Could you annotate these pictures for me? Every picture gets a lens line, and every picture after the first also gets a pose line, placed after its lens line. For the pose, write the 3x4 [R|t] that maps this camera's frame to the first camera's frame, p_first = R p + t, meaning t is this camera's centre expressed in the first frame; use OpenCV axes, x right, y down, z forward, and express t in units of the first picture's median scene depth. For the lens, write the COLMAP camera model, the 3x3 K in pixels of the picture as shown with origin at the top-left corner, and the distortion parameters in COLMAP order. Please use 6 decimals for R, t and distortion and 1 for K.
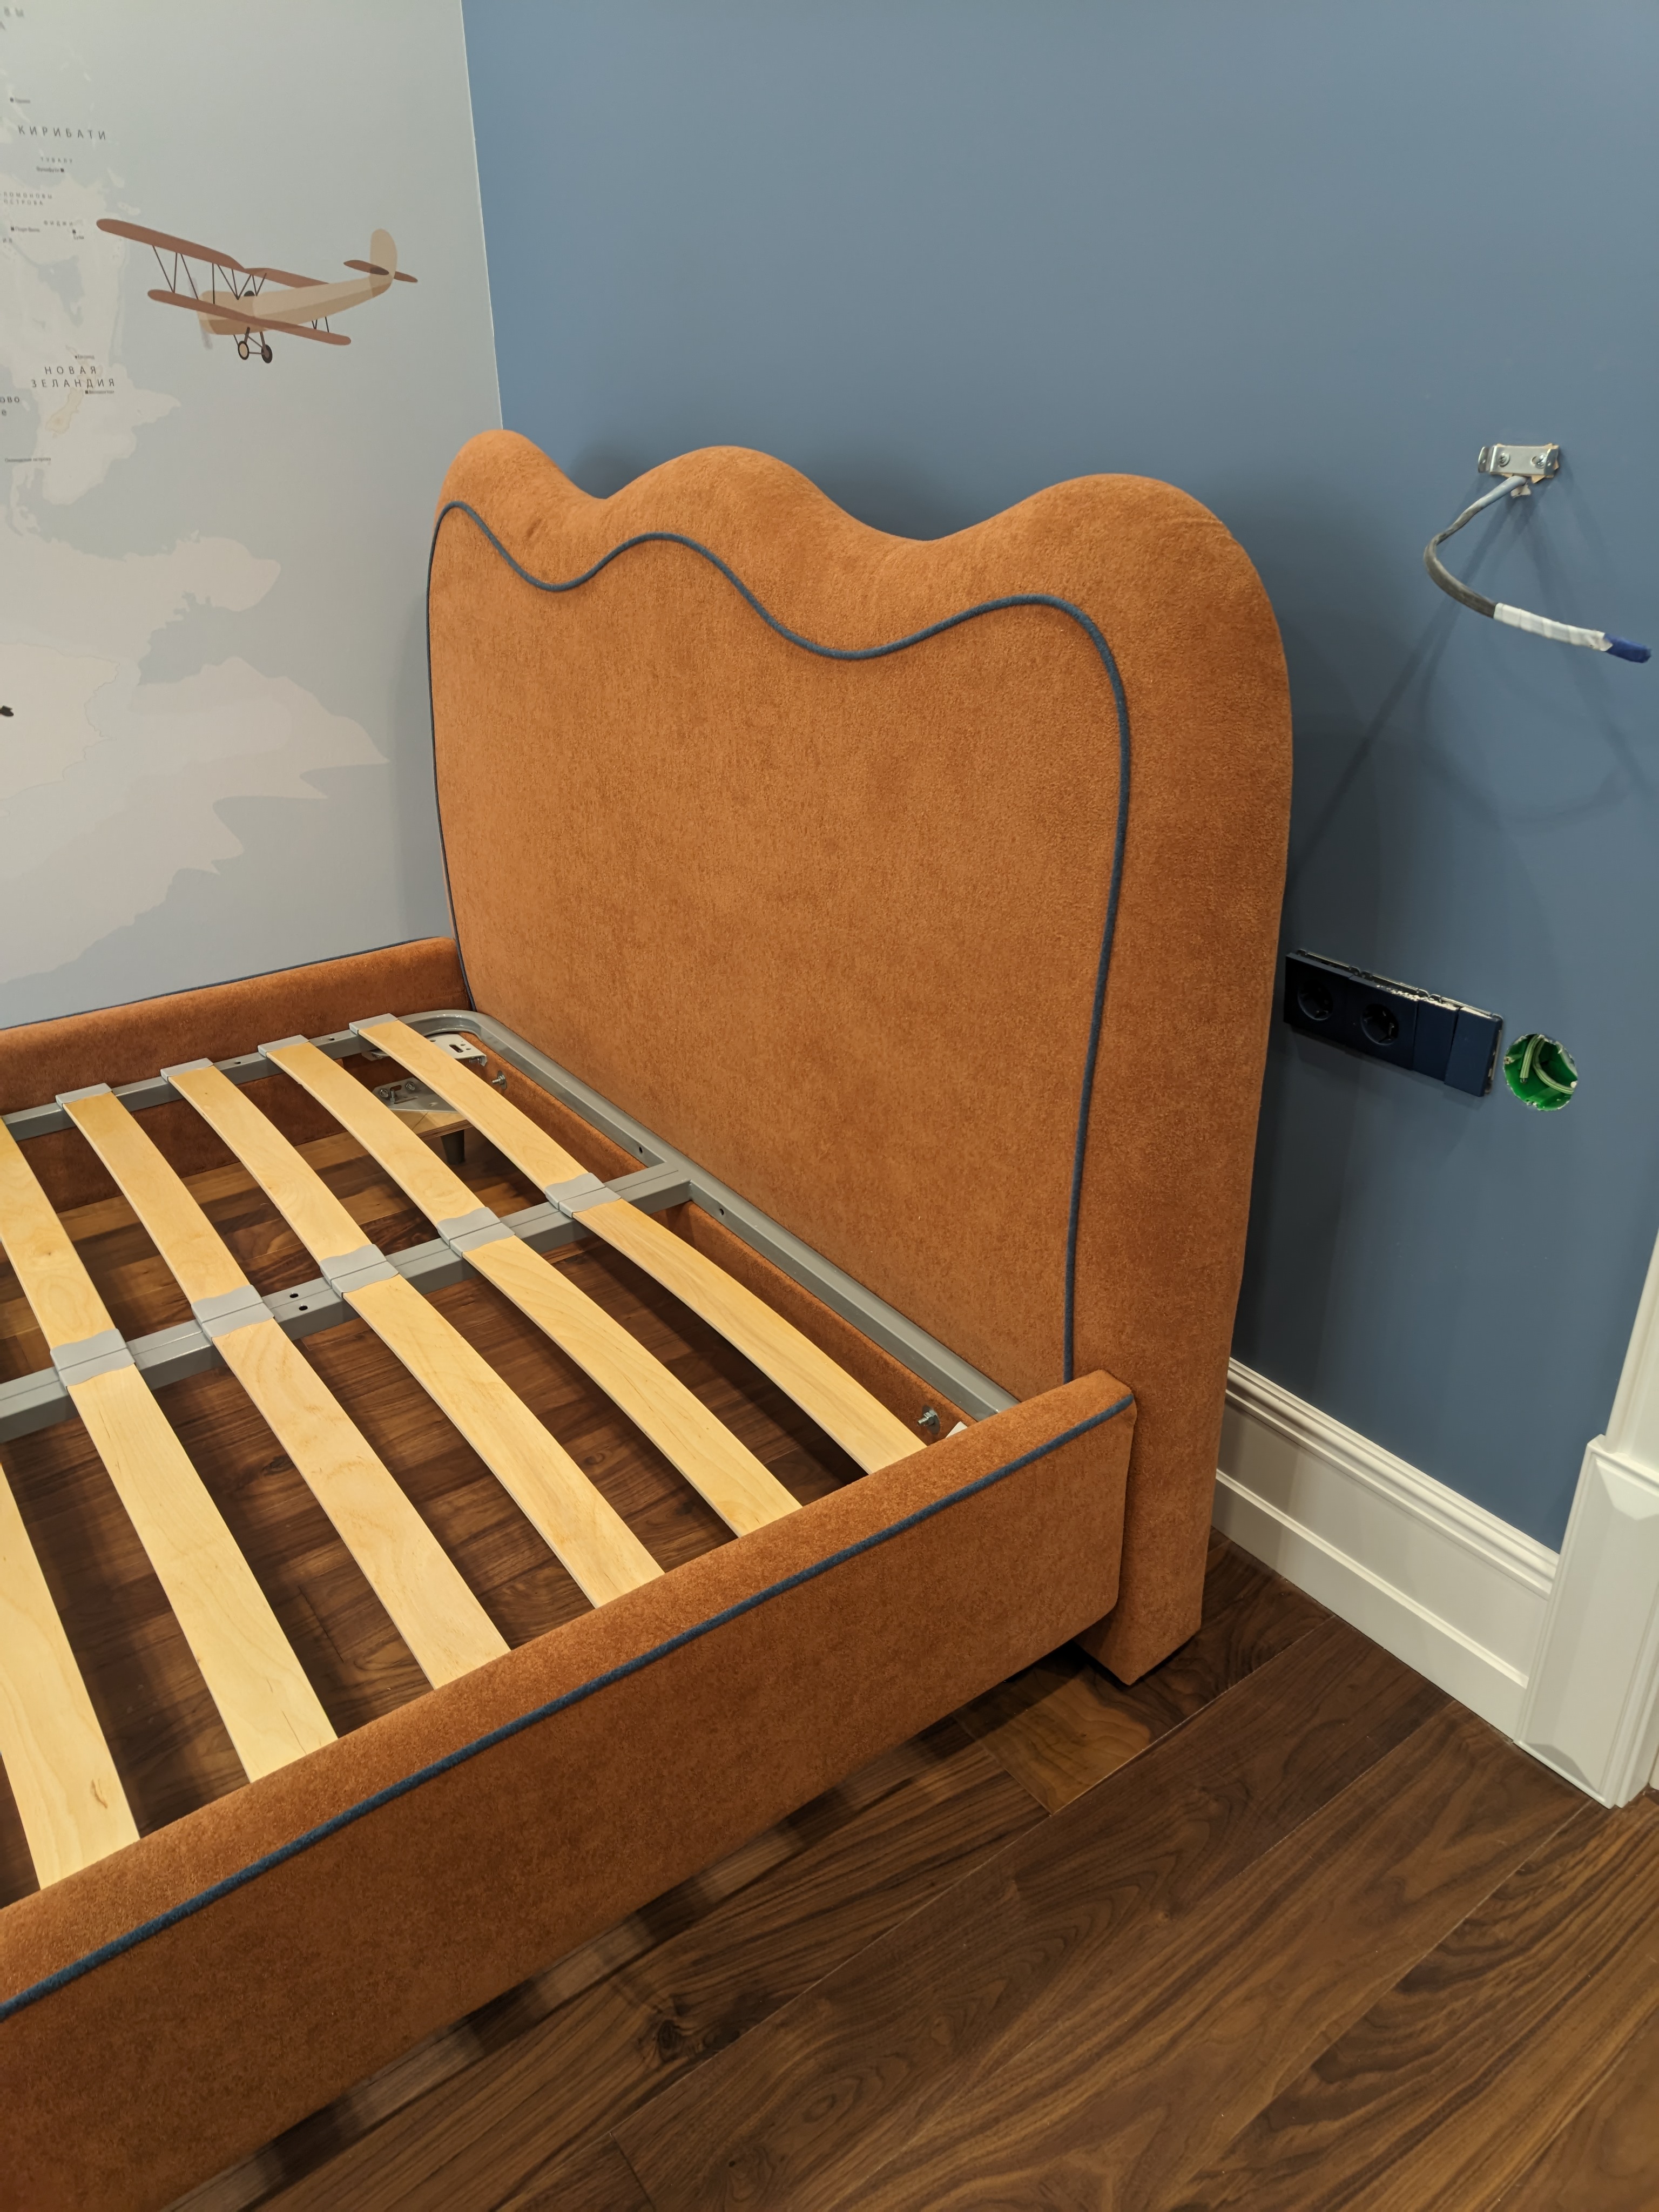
lens RADIAL K [[1532.7, 0, 837.3], [0, 1532.7, 1170.7], [0, 0, 1]] dist [0.008249, -0.008448]
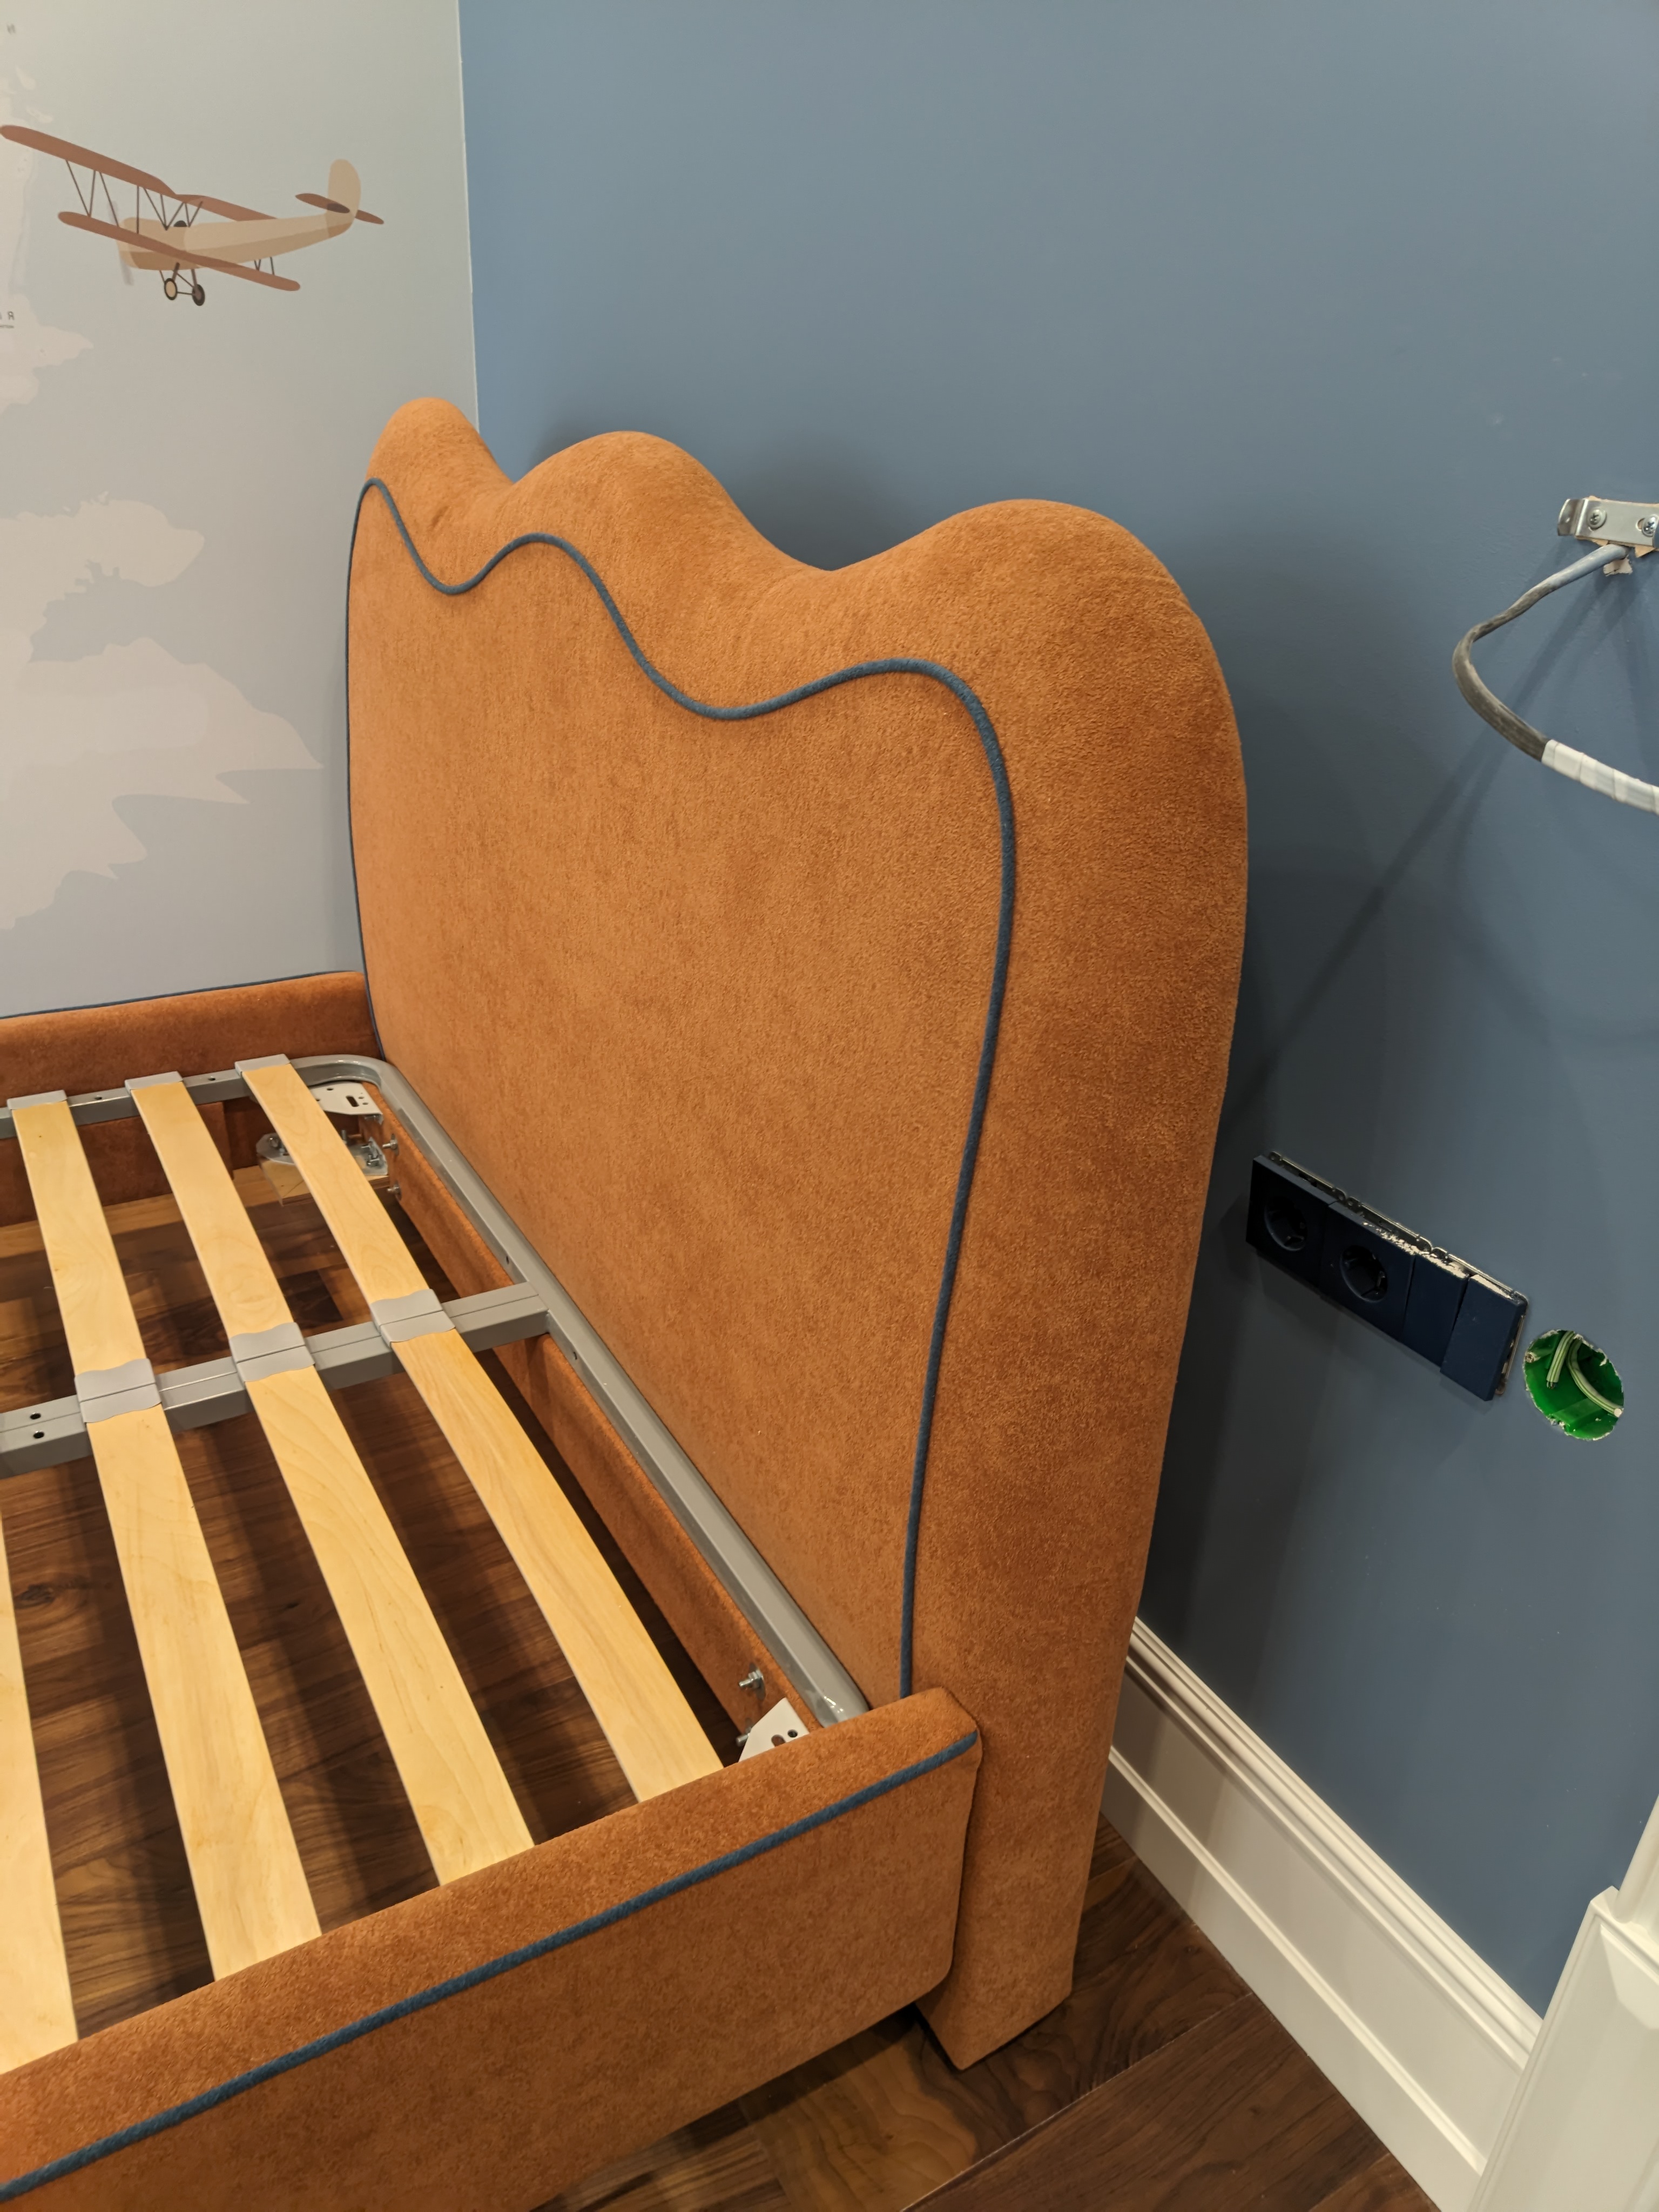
lens RADIAL K [[1530.4, 0, 820.8], [0, 1530.4, 1175.1], [0, 0, 1]] dist [0.003690, -0.003561]
pose [[0.992475, 0.099906, -0.070799, 0.136986], [-0.099637, 0.994997, 0.007334, -0.116692], [0.071178, -0.000225, 0.997464, 0.240769]]
